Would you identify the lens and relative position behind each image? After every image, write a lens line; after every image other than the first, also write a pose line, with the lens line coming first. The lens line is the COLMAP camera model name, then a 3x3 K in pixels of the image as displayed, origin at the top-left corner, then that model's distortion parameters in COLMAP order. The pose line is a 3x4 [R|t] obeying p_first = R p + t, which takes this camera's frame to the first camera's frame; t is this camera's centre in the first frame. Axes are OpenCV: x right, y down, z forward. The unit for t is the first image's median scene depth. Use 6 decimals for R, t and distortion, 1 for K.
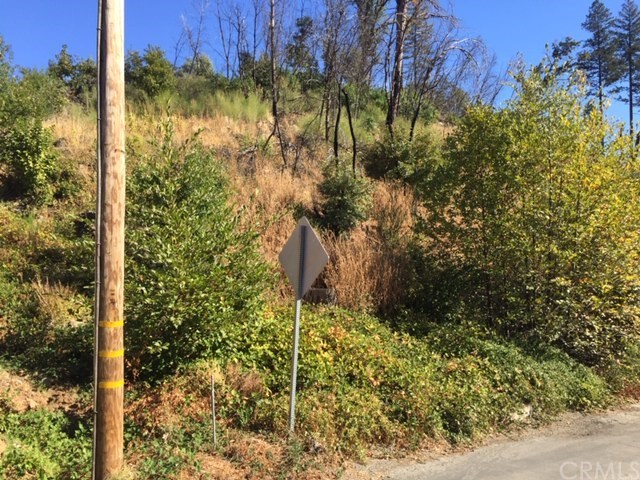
lens RADIAL K [[530.8, 0, 321.4], [0, 530.8, 237.2], [0, 0, 1]] dist [0.074519, -0.114309]
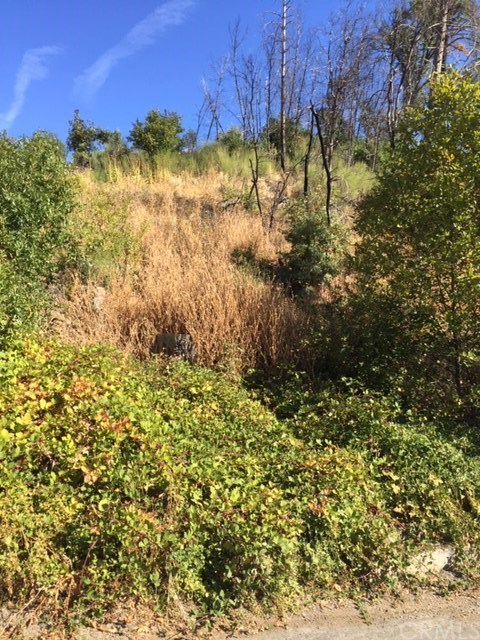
lens RADIAL K [[530.8, 0, 240.0], [0, 530.8, 320.0], [0, 0, 1]] dist [0.074519, -0.114309]
pose [[0.969567, 0.029281, -0.243067, 0.132457], [-0.029267, 0.999565, 0.003673, 0.038385], [0.243069, 0.003552, 0.970003, 0.182394]]
